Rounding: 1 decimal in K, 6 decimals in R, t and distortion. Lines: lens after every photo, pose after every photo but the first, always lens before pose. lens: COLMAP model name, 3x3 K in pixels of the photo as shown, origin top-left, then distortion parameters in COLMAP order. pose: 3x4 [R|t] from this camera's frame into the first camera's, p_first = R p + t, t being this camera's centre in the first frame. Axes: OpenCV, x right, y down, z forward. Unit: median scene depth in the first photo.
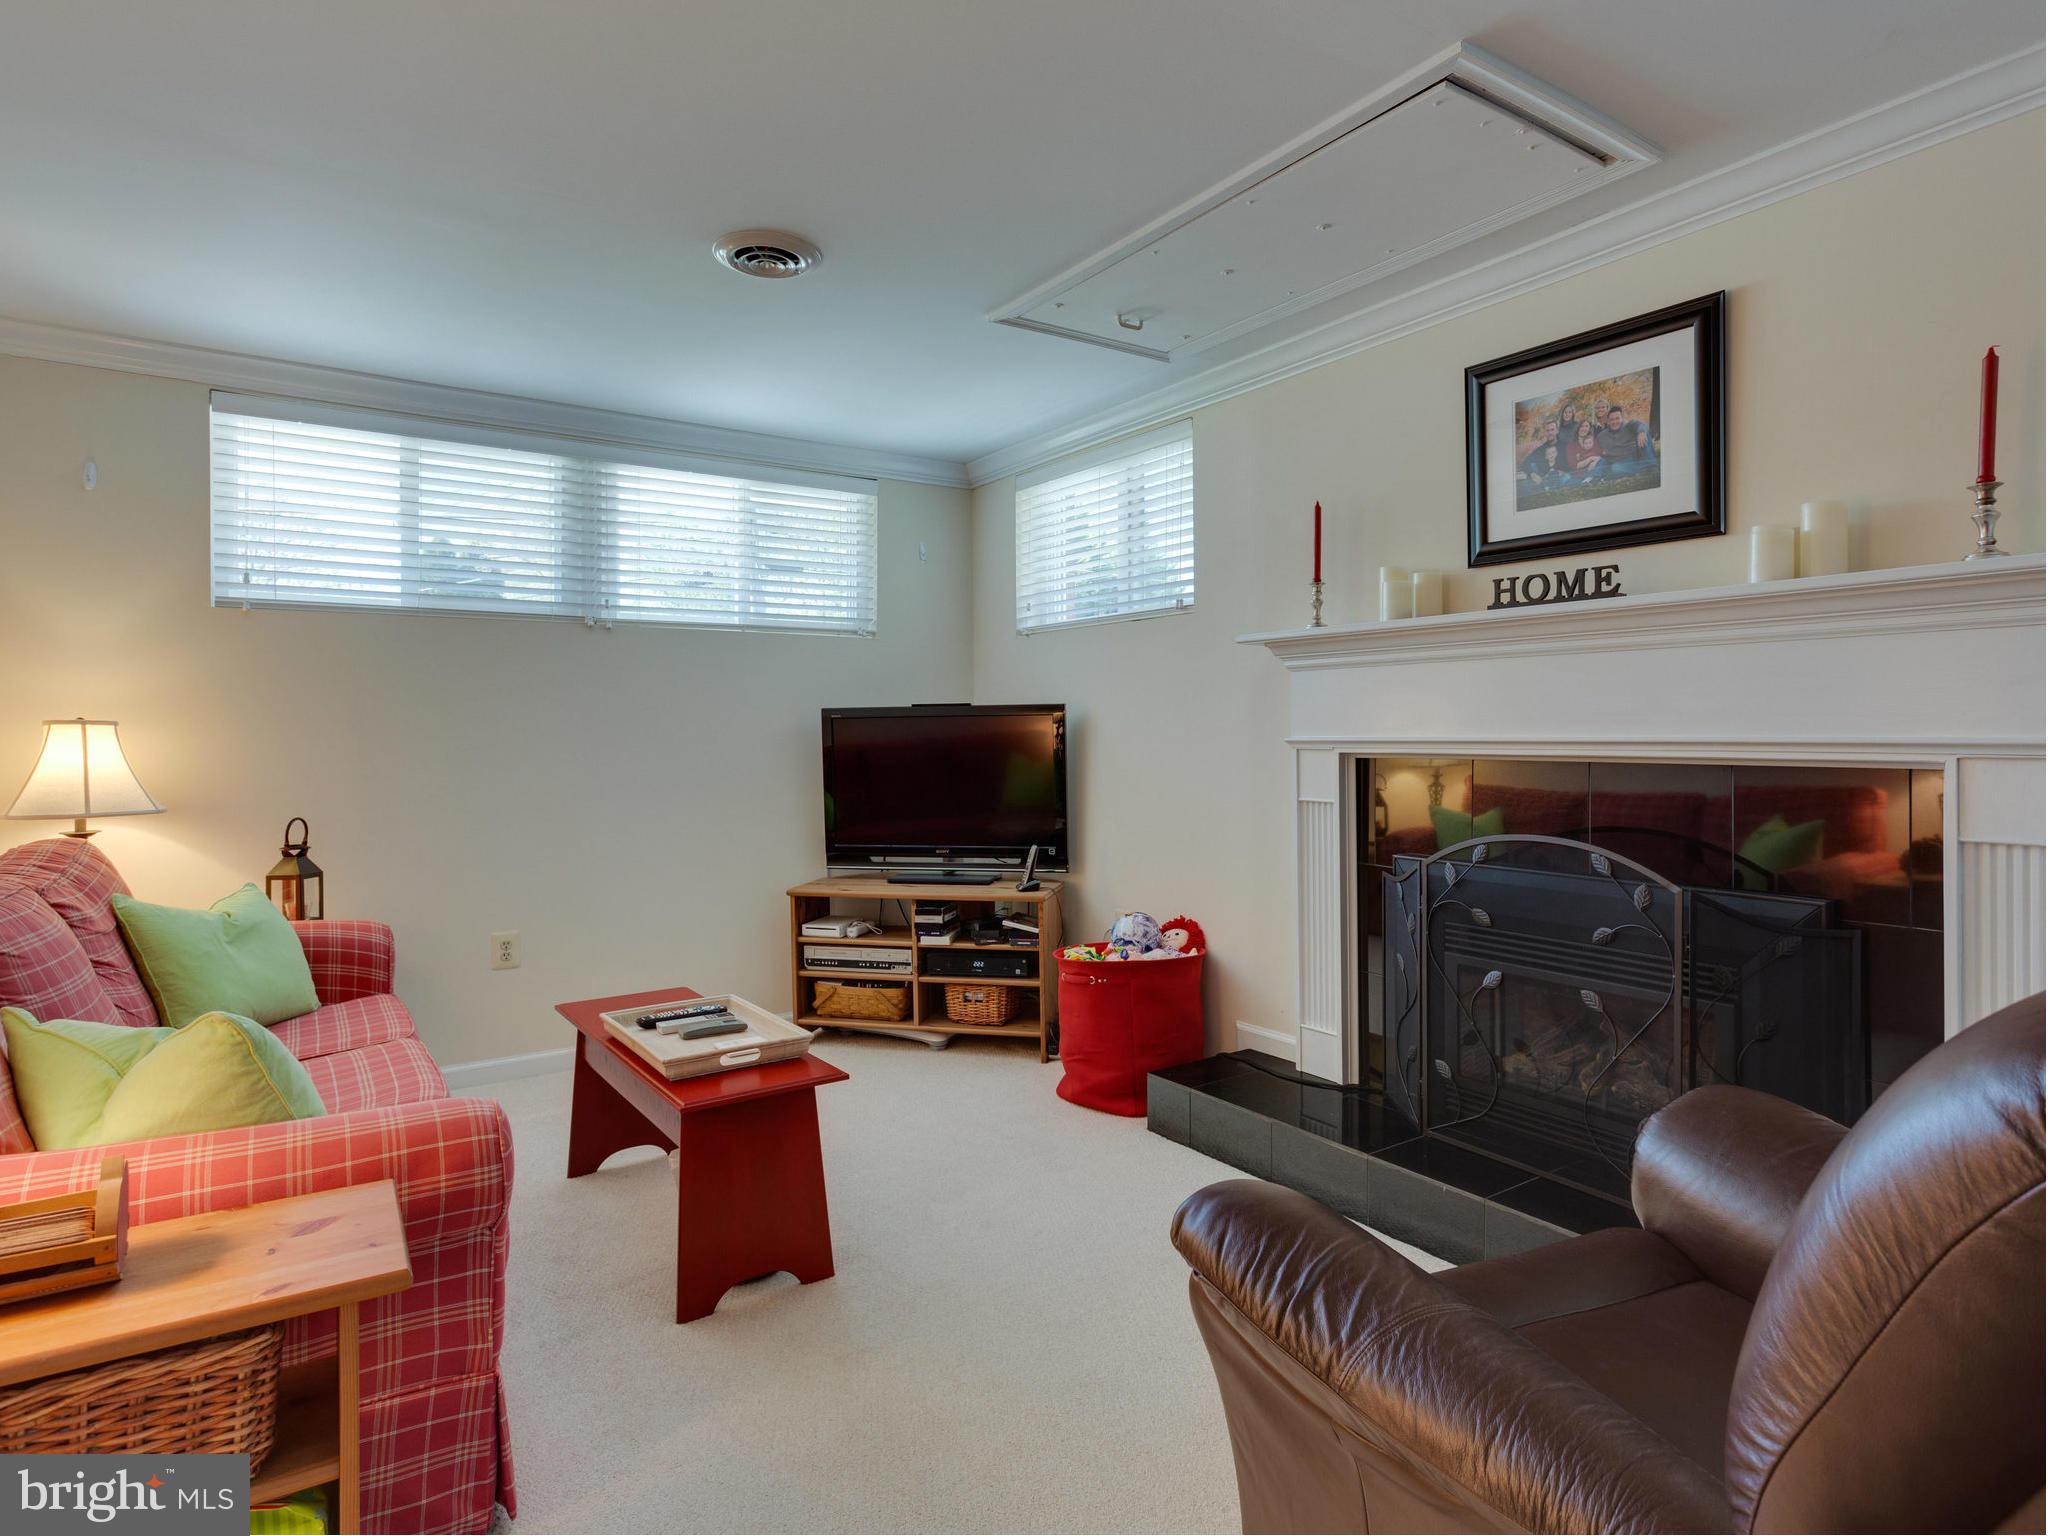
lens RADIAL K [[1137.7, 0, 1021.3], [0, 1137.7, 748.0], [0, 0, 1]] dist [0.000598, 0.000246]
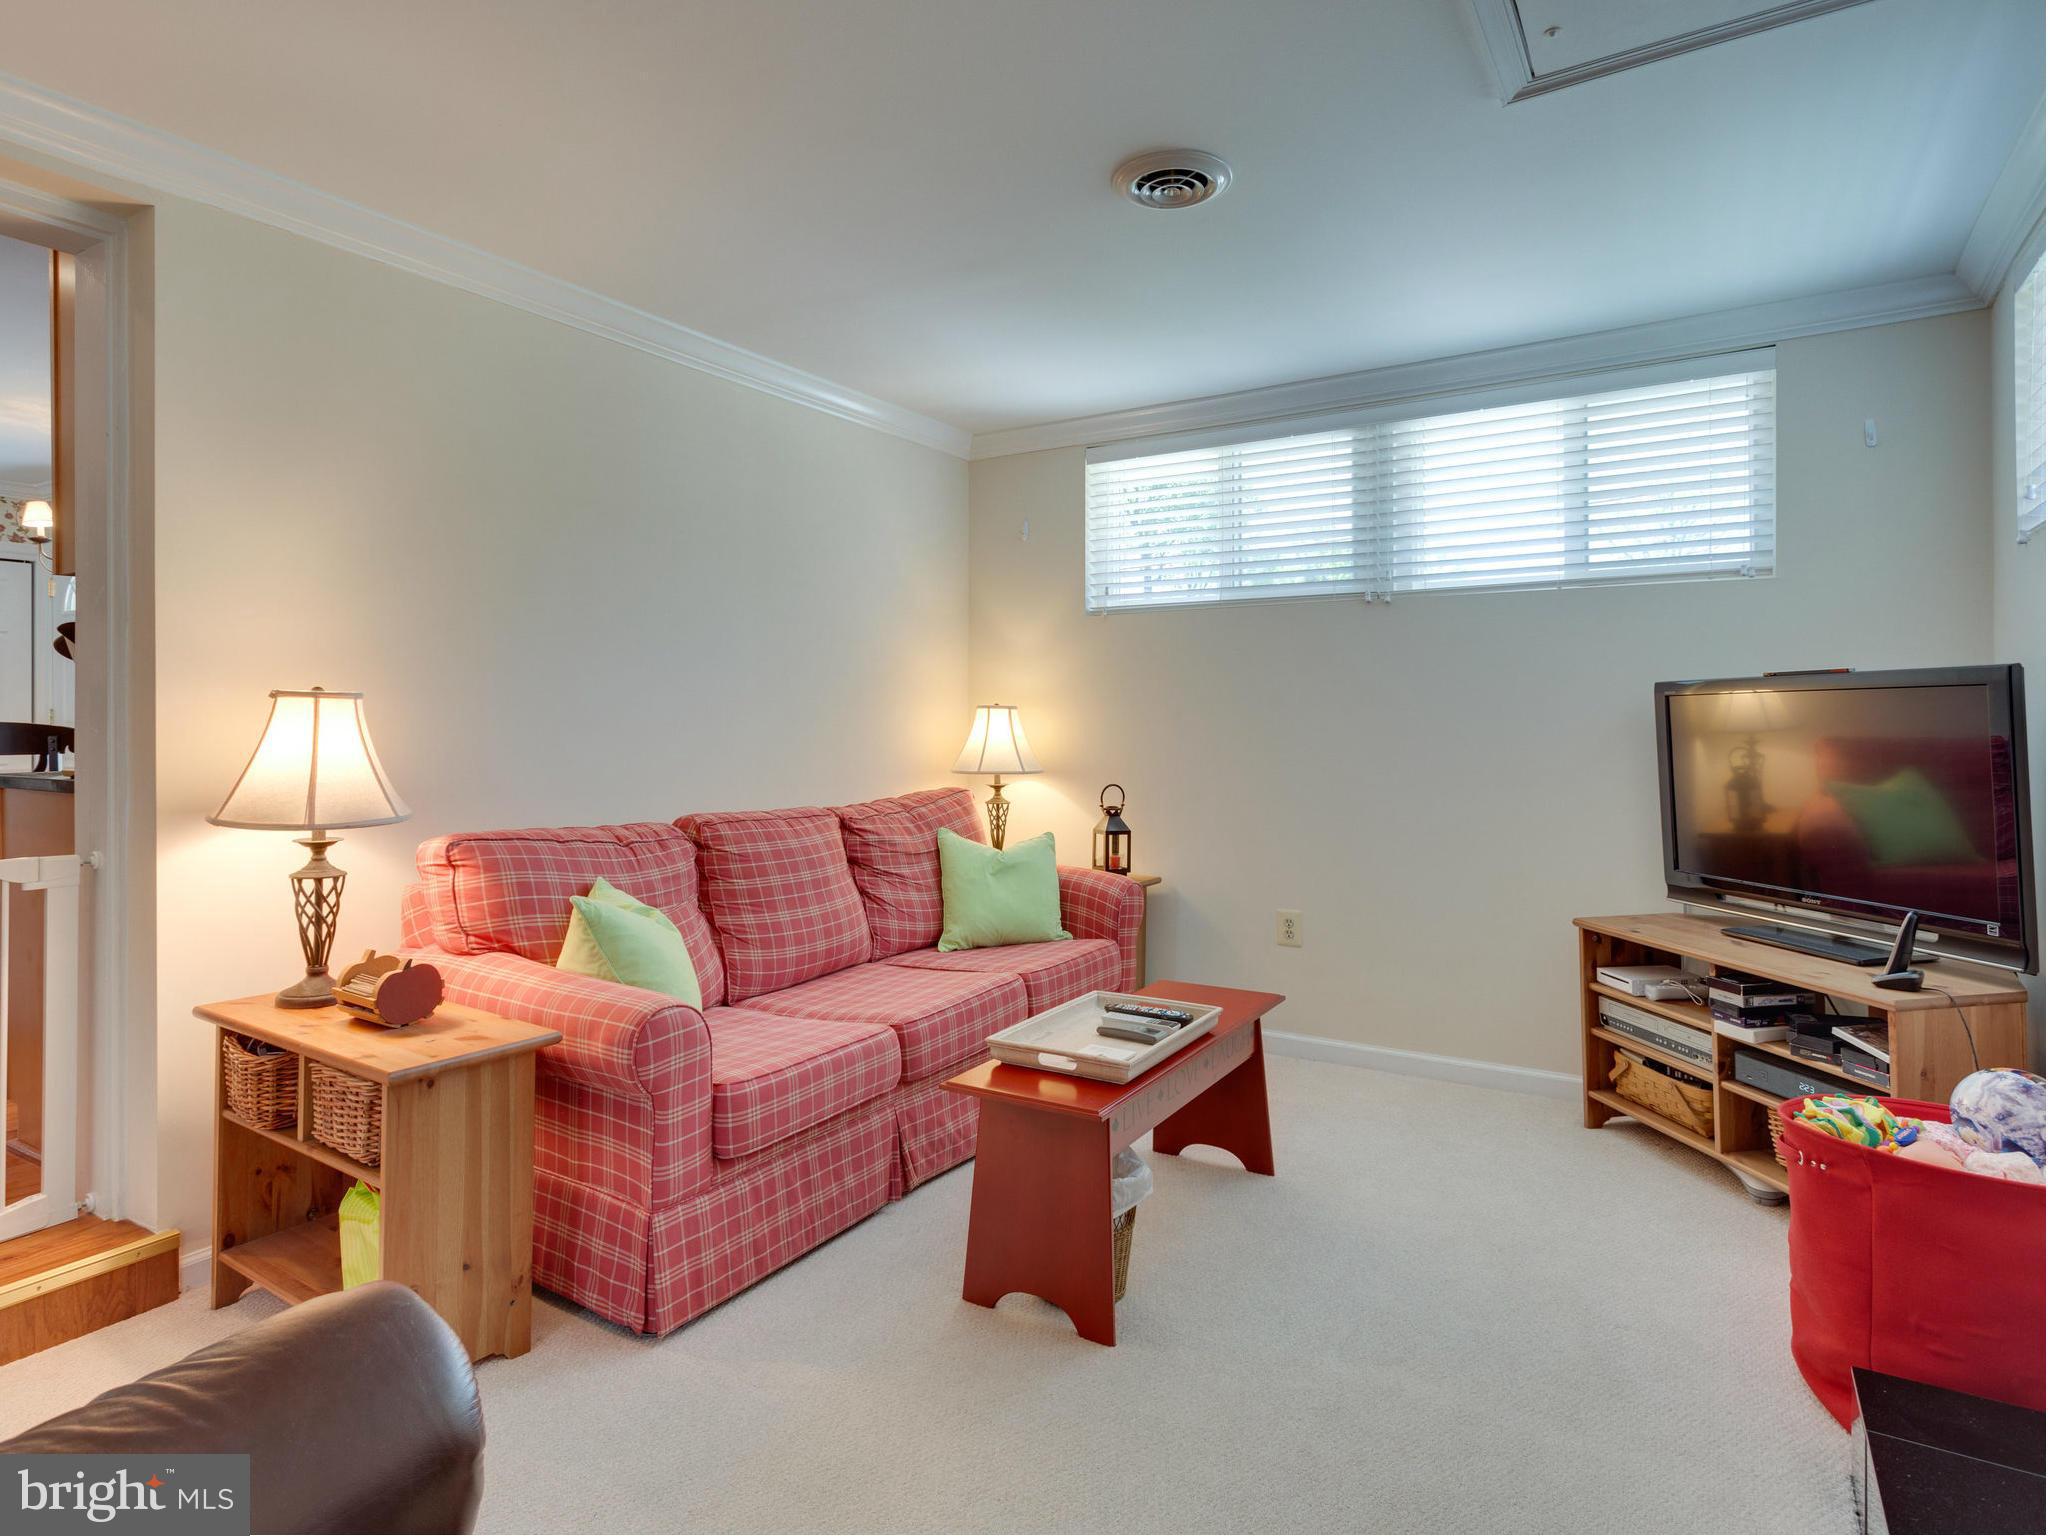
lens RADIAL K [[1121.1, 0, 1020.8], [0, 1121.1, 713.9], [0, 0, 1]] dist [-0.003811, 0.000611]
pose [[0.392812, 0.001361, -0.919618, 0.357765], [-0.012497, 0.999914, -0.003858, -0.006694], [0.919534, 0.013008, 0.392796, 0.365583]]
